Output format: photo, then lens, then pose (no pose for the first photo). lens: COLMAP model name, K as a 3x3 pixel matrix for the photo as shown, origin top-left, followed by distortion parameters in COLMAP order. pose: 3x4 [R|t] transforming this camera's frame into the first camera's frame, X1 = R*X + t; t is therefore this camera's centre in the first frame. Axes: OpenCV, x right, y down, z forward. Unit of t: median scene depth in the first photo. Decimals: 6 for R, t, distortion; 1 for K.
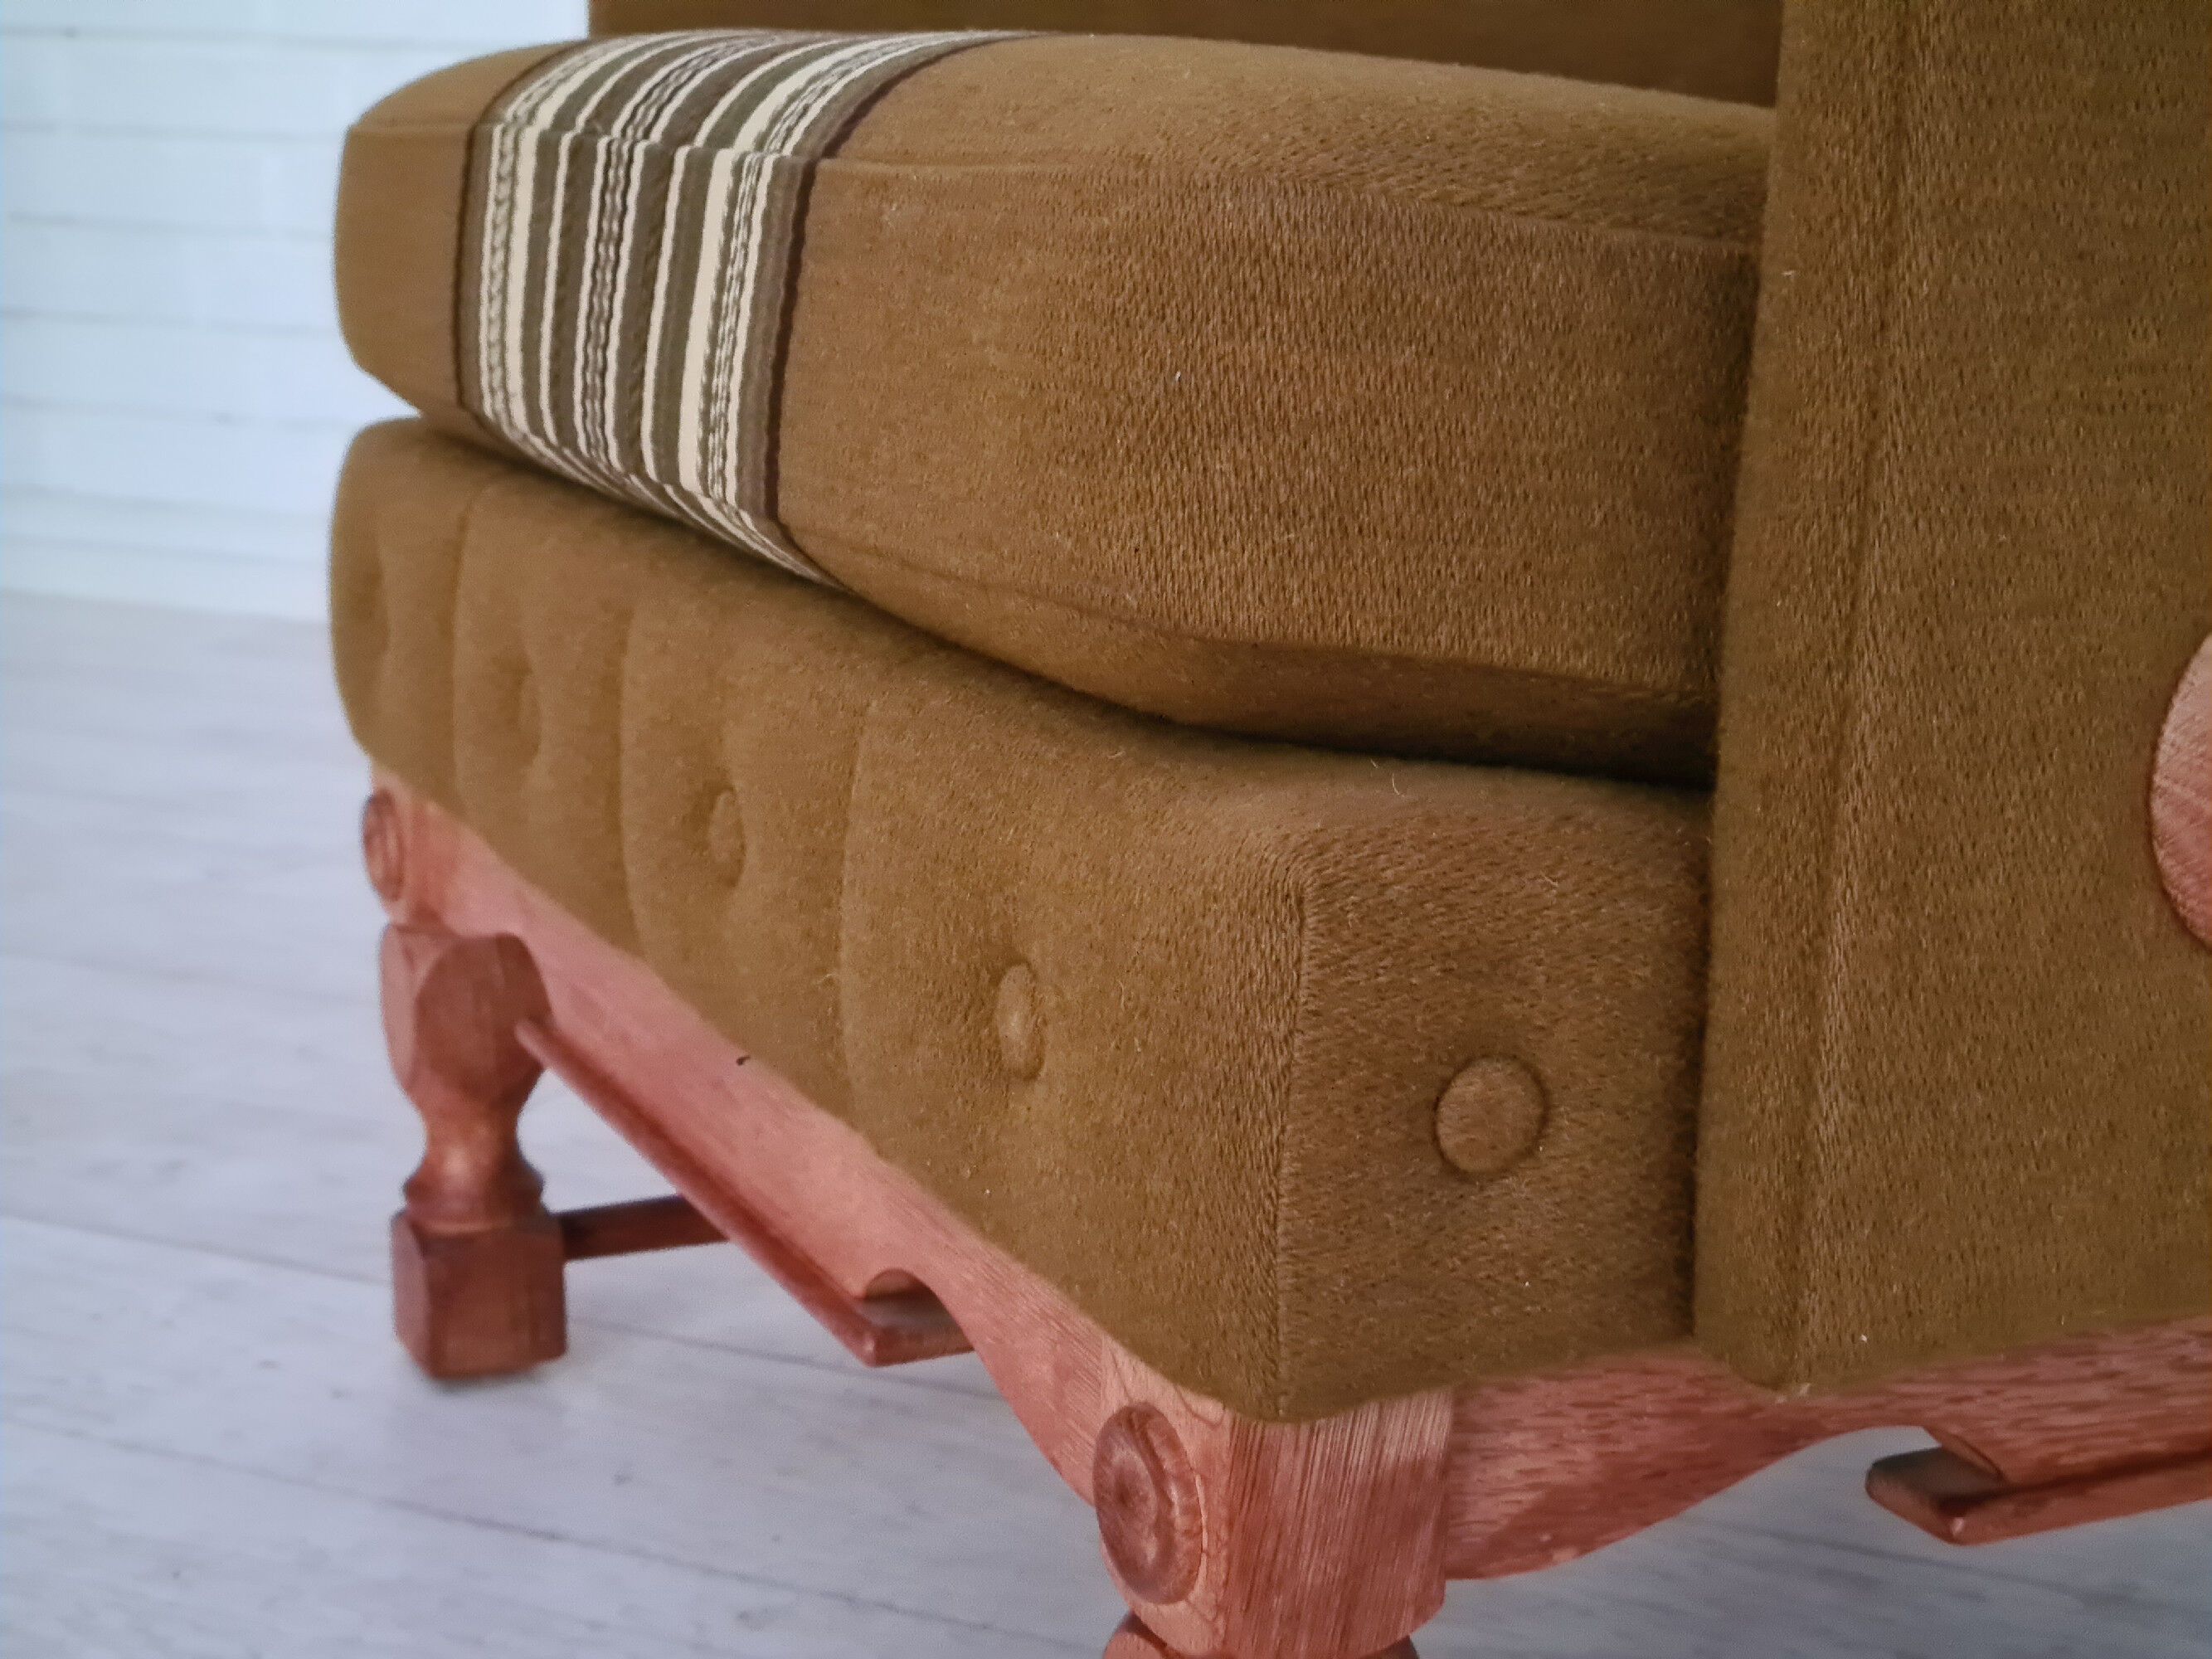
lens RADIAL K [[3393.6, 0, 1077.4], [0, 3393.6, 818.4], [0, 0, 1]] dist [0.082096, -0.147964]
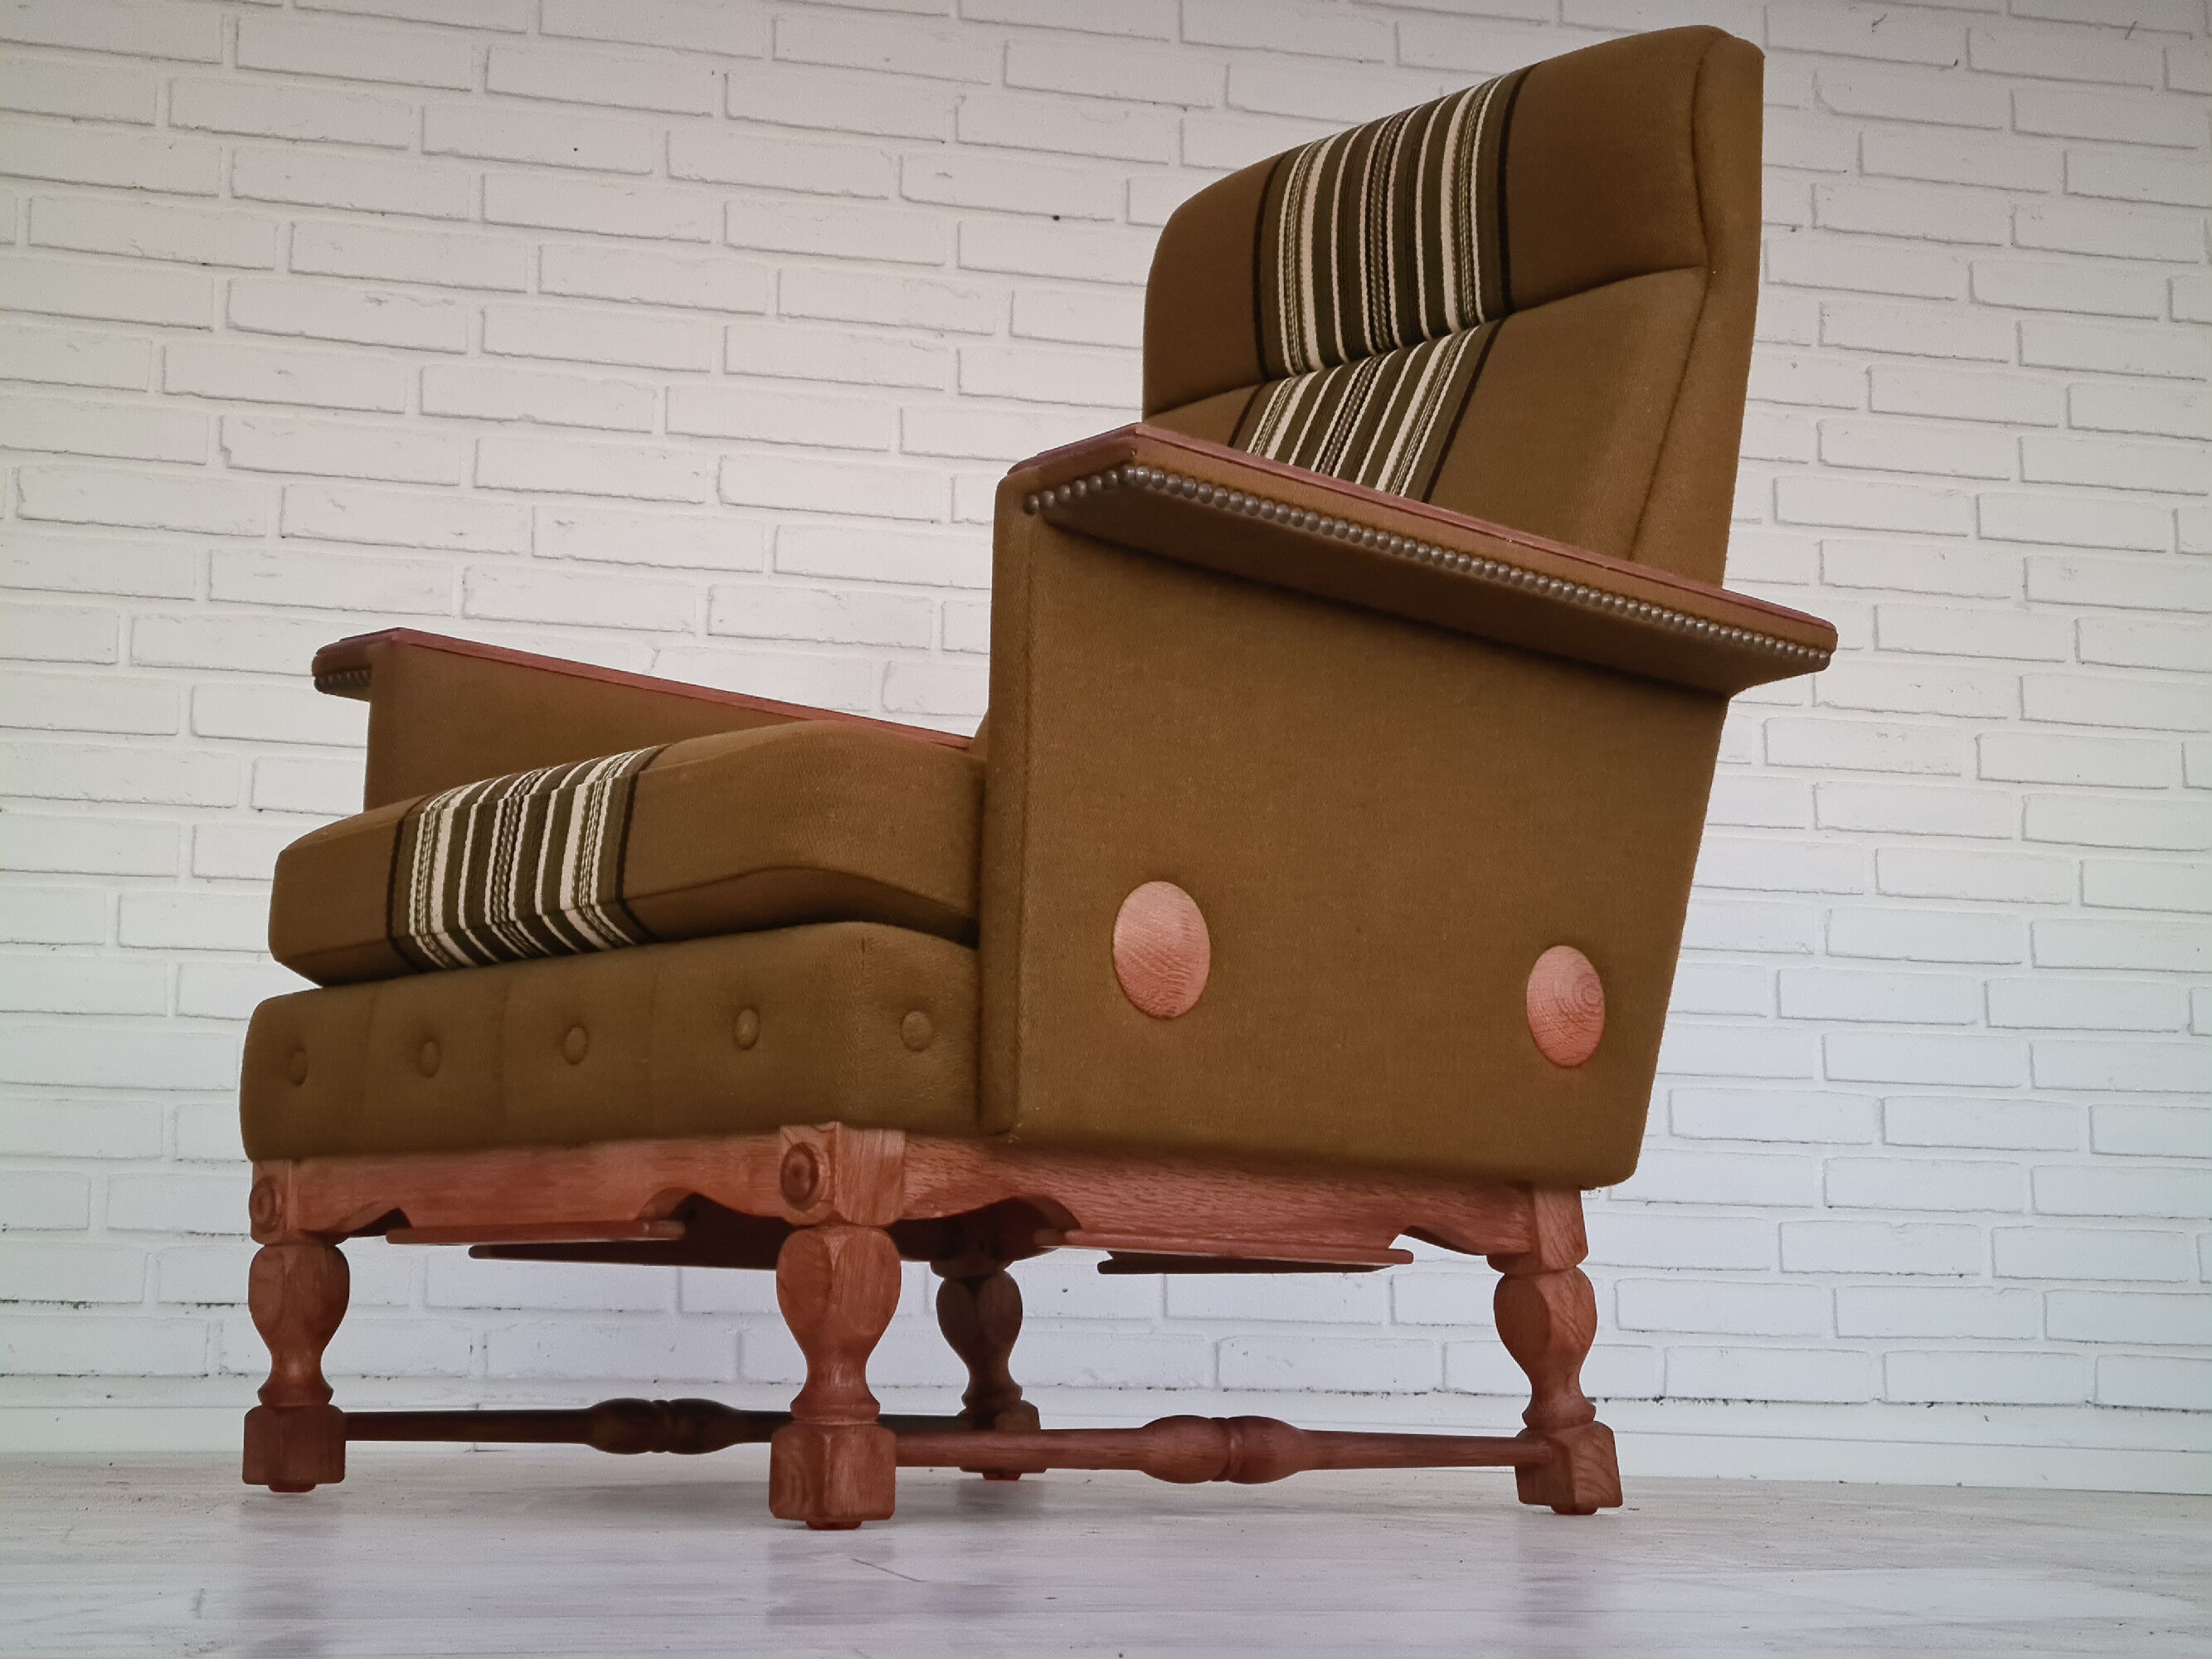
lens RADIAL K [[3362.1, 0, 1078.6], [0, 3362.1, 828.8], [0, 0, 1]] dist [0.108366, -0.242918]
pose [[0.953071, 0.041464, 0.299895, -0.543376], [0.072454, 0.930551, -0.358923, 0.841210], [-0.293950, 0.363807, 0.883876, -1.479760]]
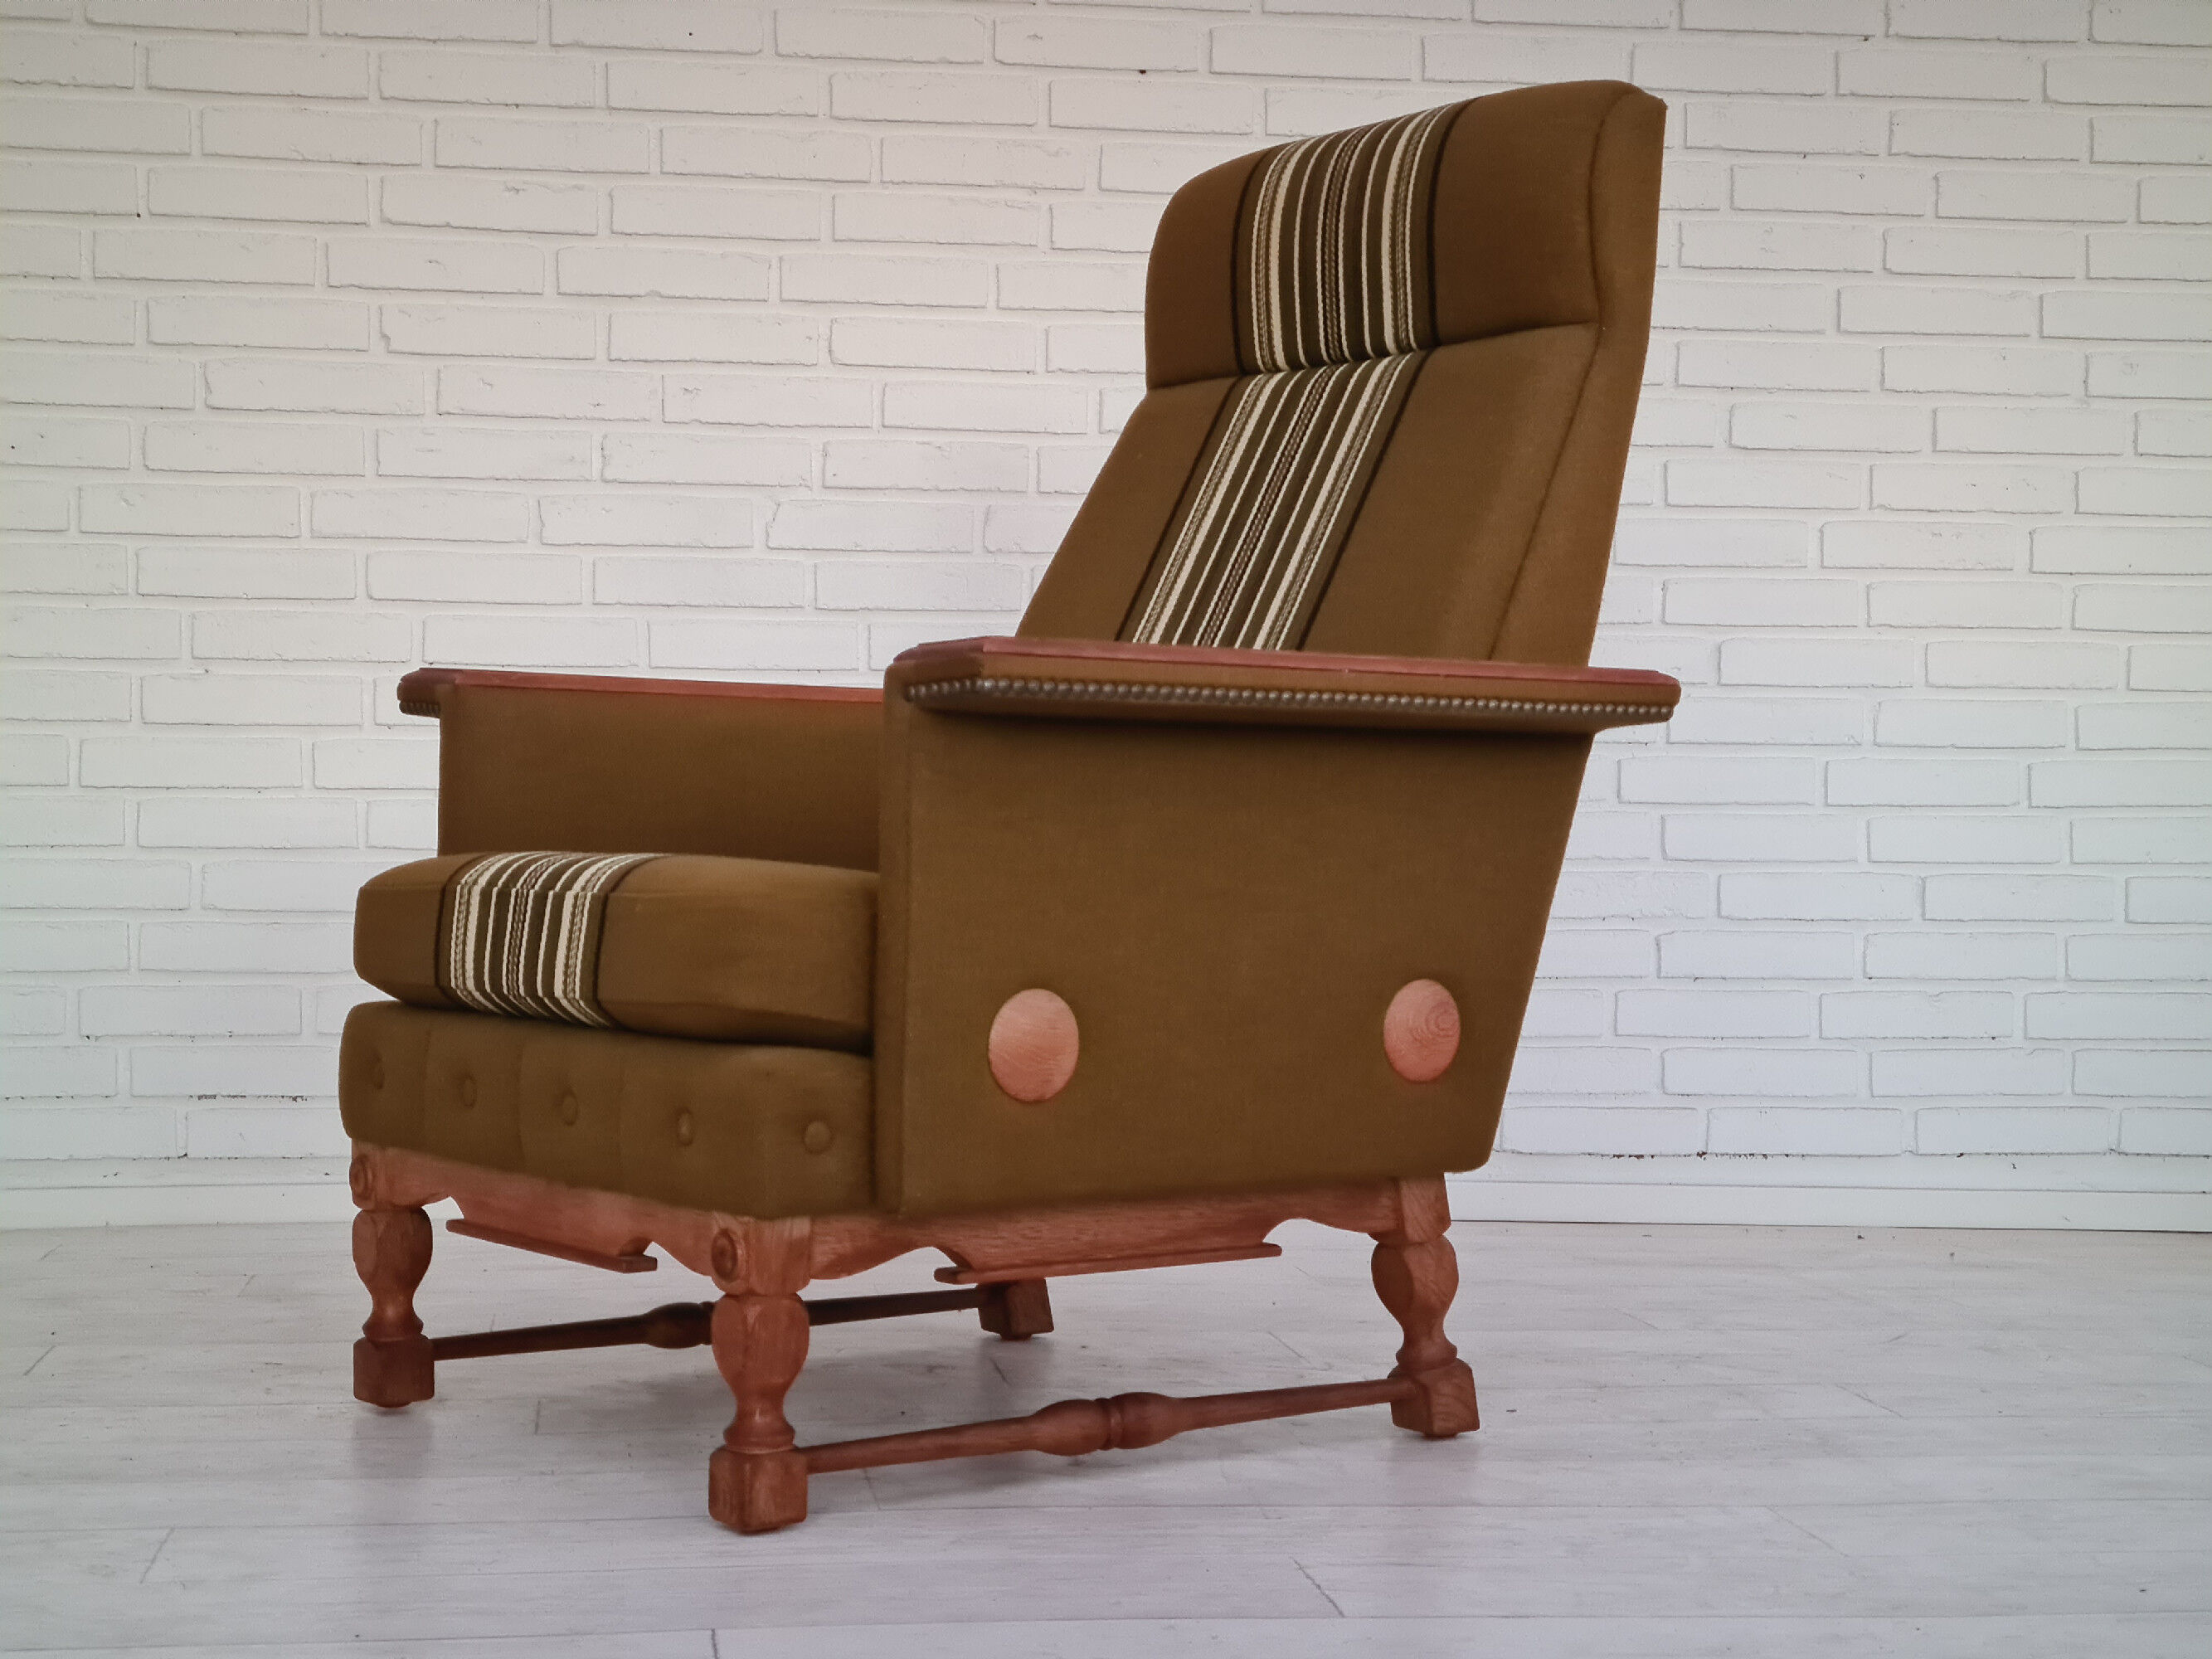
lens RADIAL K [[3362.1, 0, 1078.6], [0, 3362.1, 828.8], [0, 0, 1]] dist [0.108366, -0.242918]
pose [[0.979638, -0.011814, 0.200422, -0.282250], [0.054313, 0.976639, -0.207908, 0.452454], [-0.193284, 0.214560, 0.957395, -2.244532]]
